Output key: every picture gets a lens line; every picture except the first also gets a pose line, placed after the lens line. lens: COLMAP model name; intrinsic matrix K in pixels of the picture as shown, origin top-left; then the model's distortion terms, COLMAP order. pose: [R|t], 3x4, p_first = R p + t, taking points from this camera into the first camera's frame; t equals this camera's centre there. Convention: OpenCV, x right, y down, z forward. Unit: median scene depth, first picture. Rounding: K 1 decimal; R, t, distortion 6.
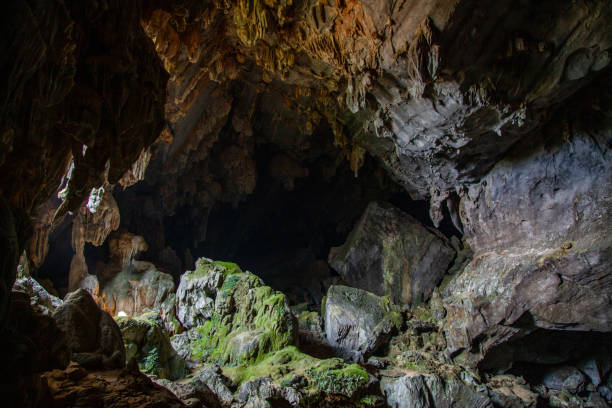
lens RADIAL K [[428.3, 0, 306.0], [0, 428.3, 204.0], [0, 0, 1]] dist [-0.108964, 0.062330]
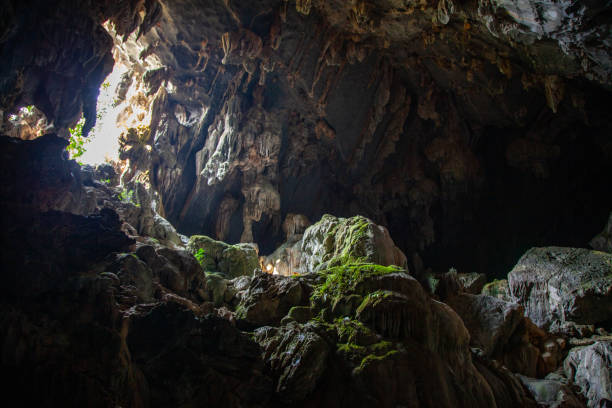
lens RADIAL K [[428.3, 0, 306.0], [0, 428.3, 204.0], [0, 0, 1]] dist [-0.108964, 0.062330]
pose [[0.636001, -0.248842, -0.730466, 0.412847], [0.091587, 0.964232, -0.248734, 0.297331], [0.766234, 0.091293, 0.636043, 0.231043]]
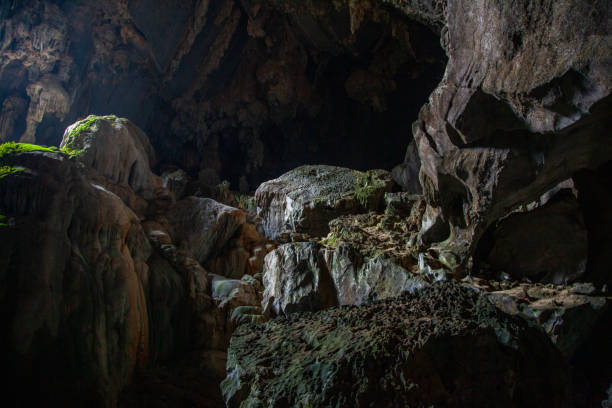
lens RADIAL K [[428.3, 0, 306.0], [0, 428.3, 204.0], [0, 0, 1]] dist [-0.108964, 0.062330]
pose [[0.761086, -0.108650, -0.639487, 0.612254], [0.052670, 0.992968, -0.106022, 0.383946], [0.646509, 0.047010, 0.761457, 0.475553]]
